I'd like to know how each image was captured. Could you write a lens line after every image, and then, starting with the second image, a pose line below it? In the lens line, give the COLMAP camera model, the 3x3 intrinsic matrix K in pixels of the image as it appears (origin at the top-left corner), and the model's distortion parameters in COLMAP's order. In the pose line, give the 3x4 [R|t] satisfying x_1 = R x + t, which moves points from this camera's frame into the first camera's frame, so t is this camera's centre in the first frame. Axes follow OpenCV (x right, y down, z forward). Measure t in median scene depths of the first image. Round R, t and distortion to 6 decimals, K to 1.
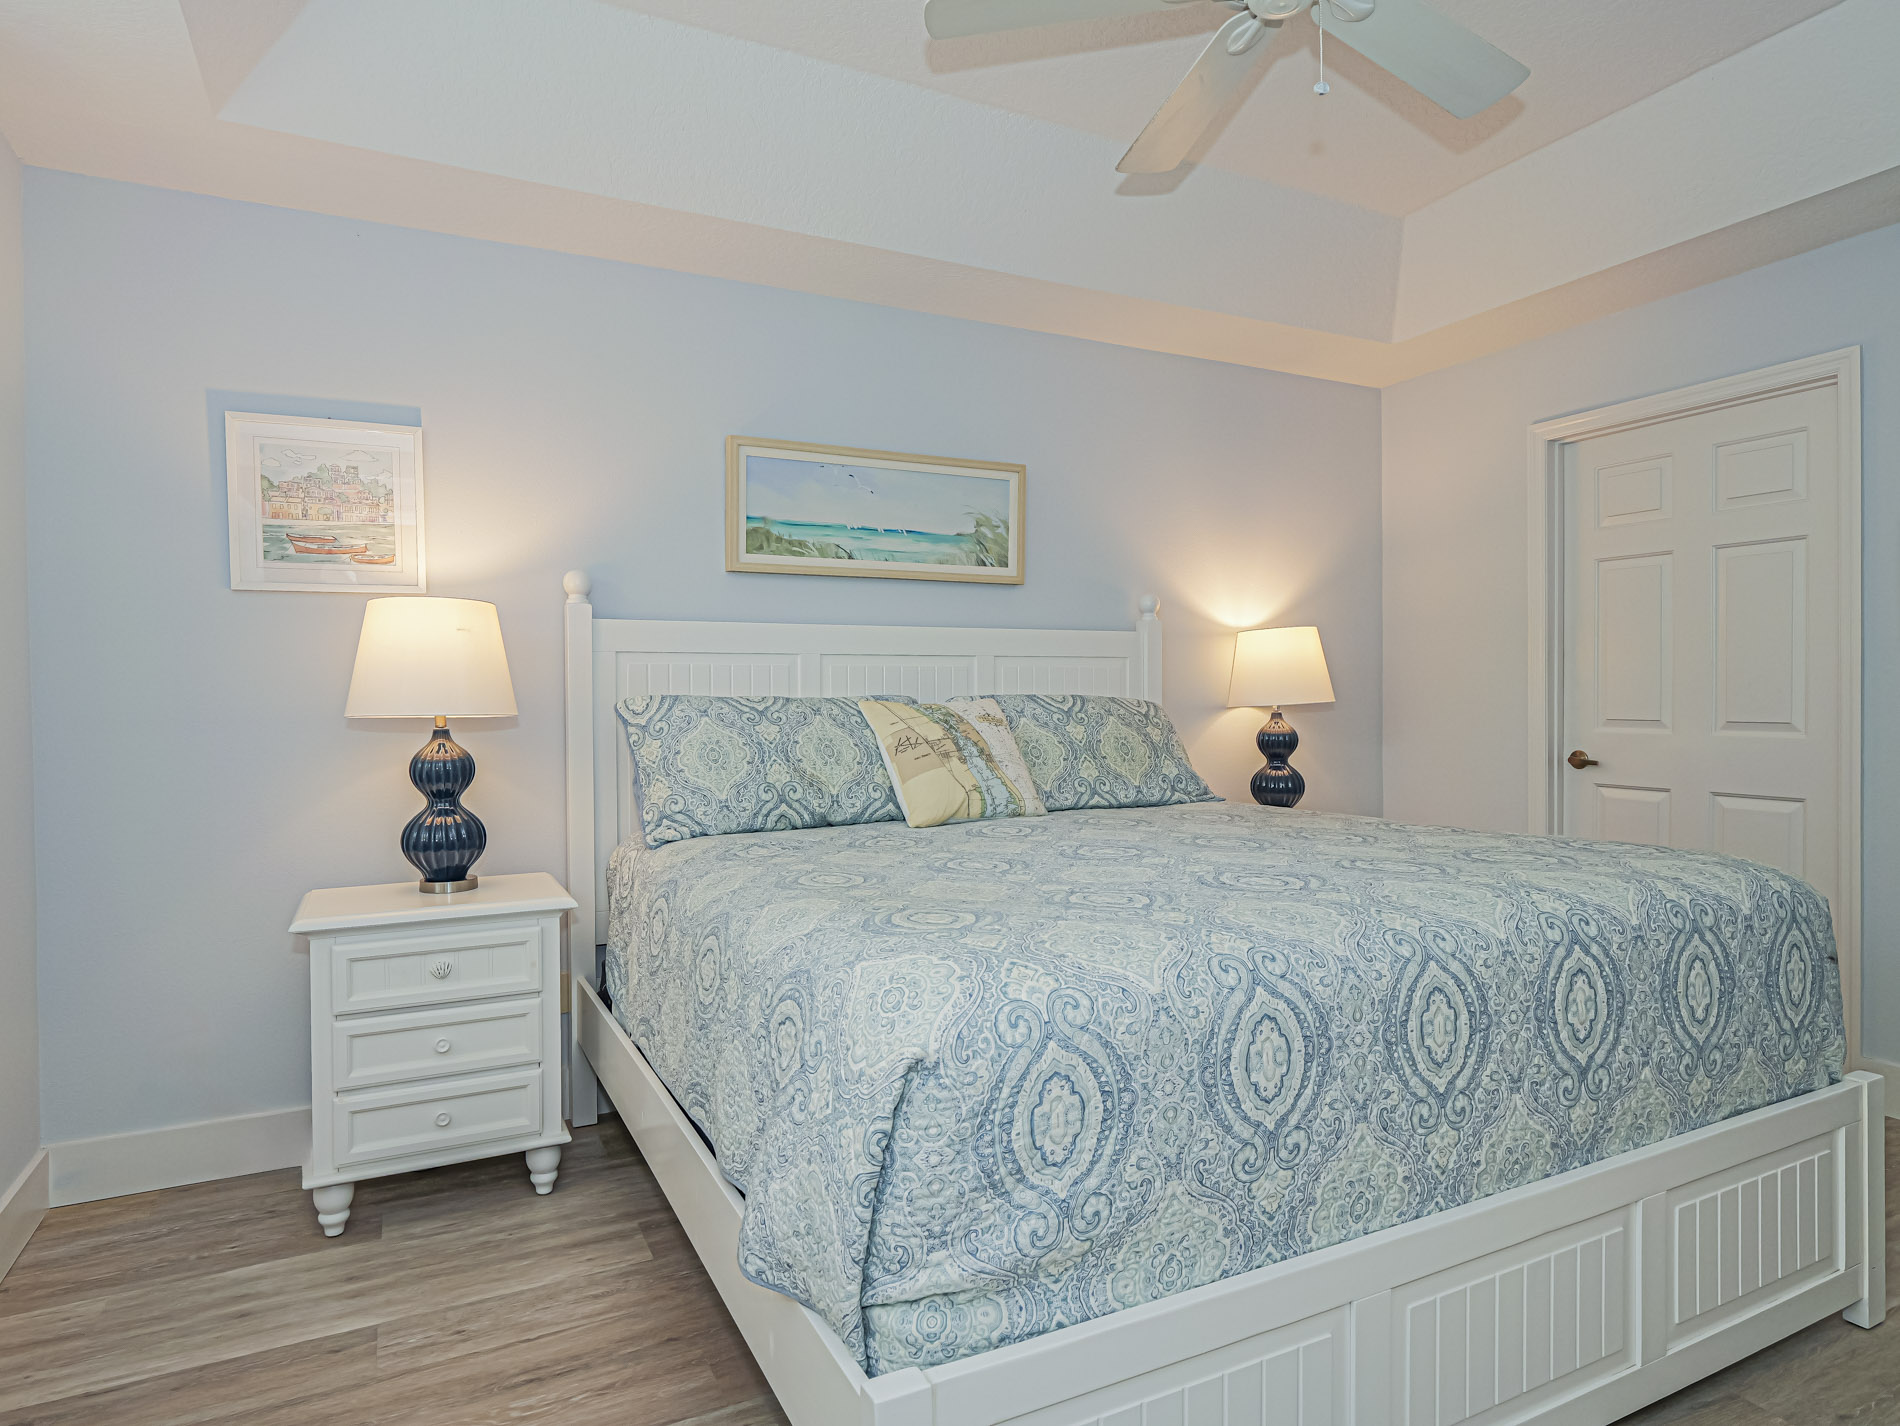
lens RADIAL K [[1077.0, 0, 941.7], [0, 1077.0, 719.4], [0, 0, 1]] dist [-0.005170, 0.000514]
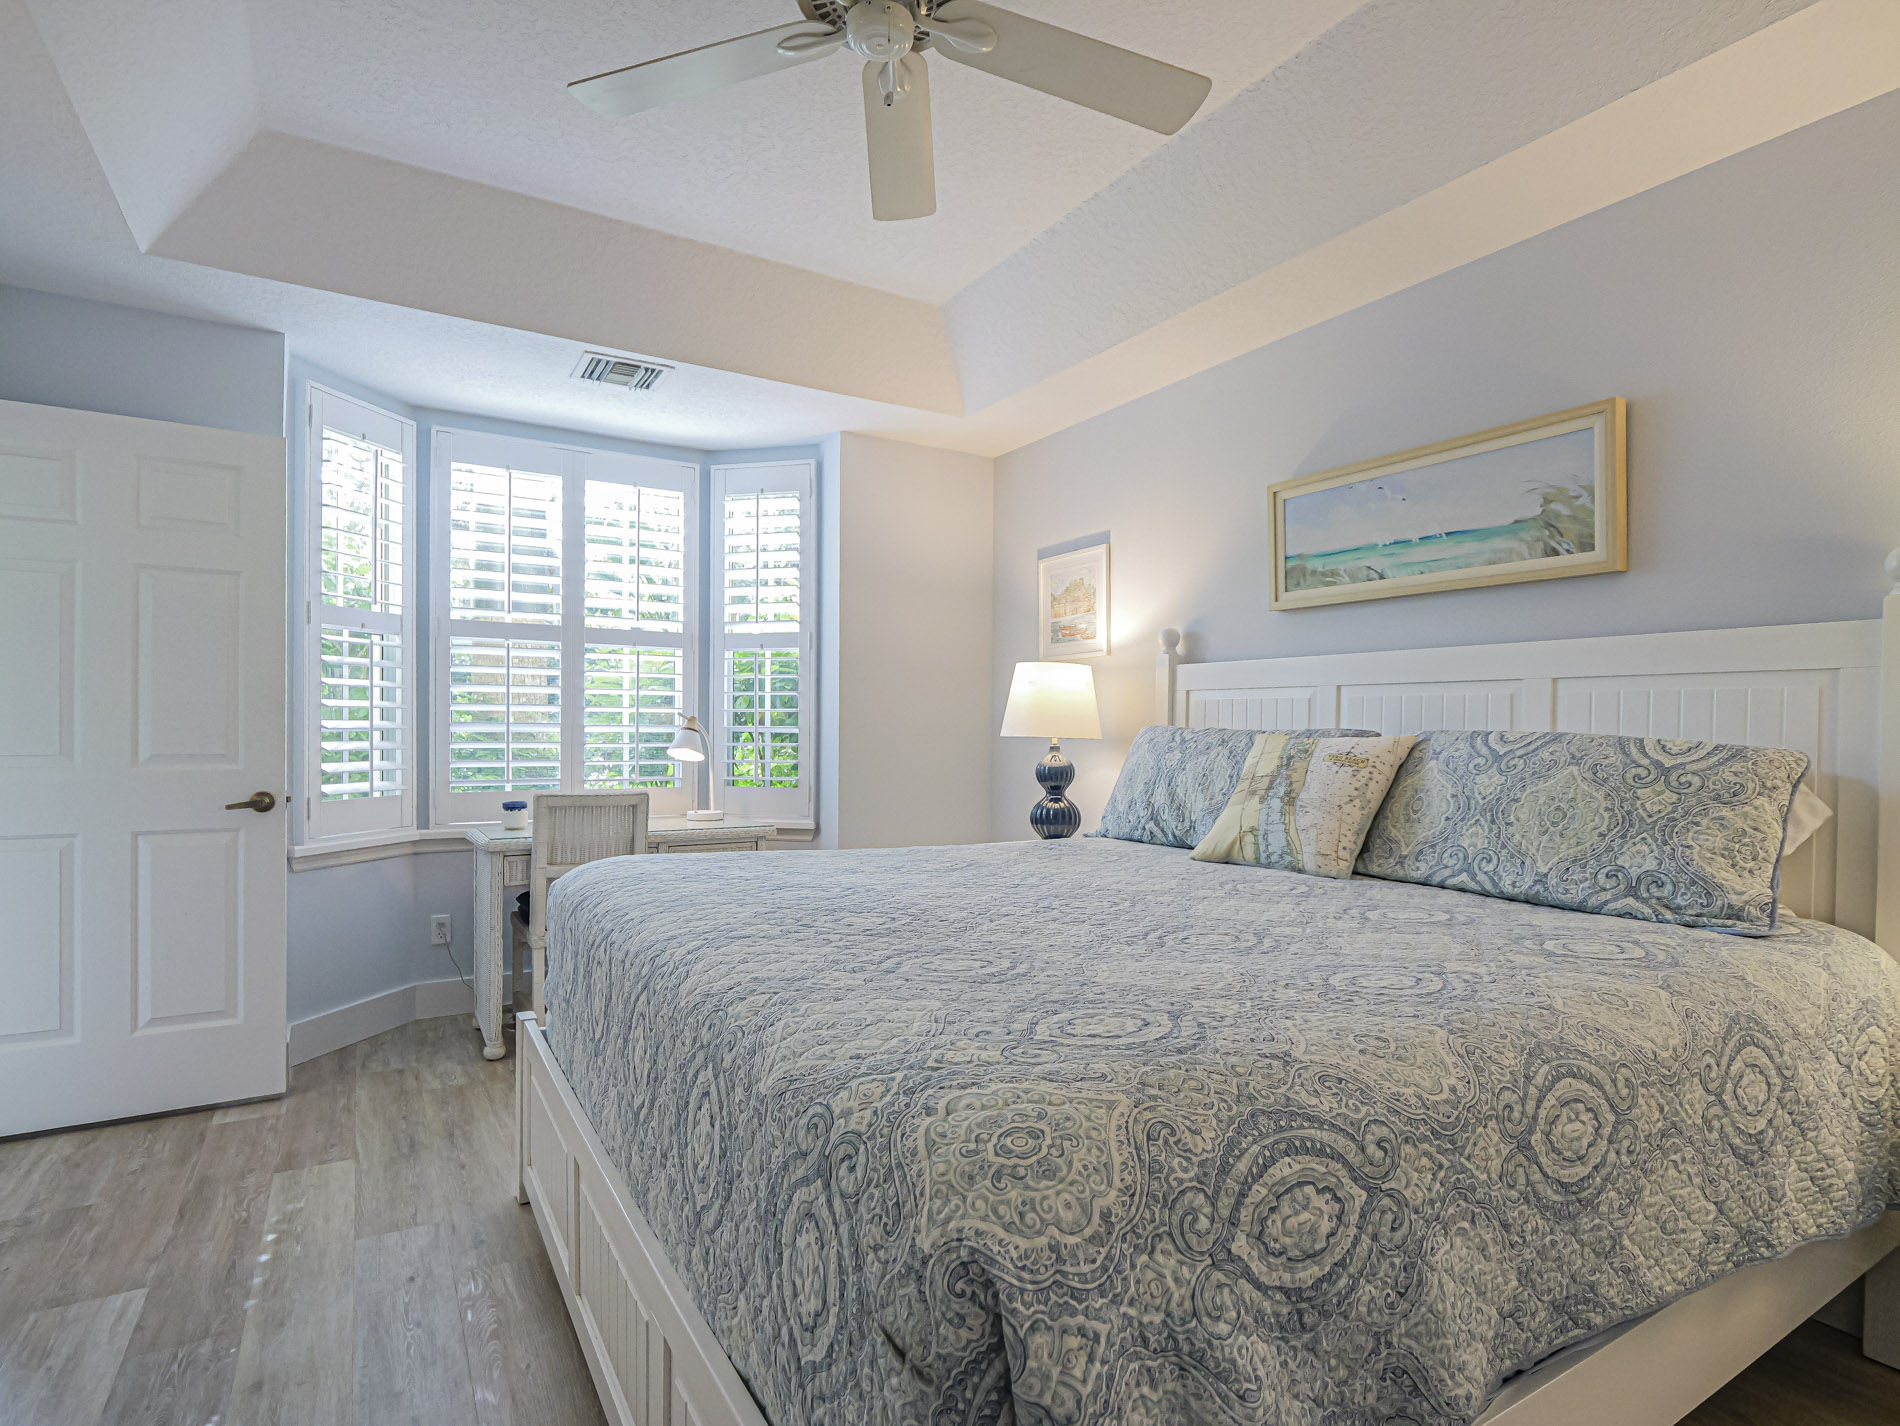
lens RADIAL K [[1034.0, 0, 948.7], [0, 1034.0, 715.9], [0, 0, 1]] dist [-0.002066, 0.000864]
pose [[0.053091, 0.001345, -0.998589, 0.799908], [-0.027485, 0.999622, -0.000115, -0.023862], [0.998211, 0.027452, 0.053108, 0.612382]]
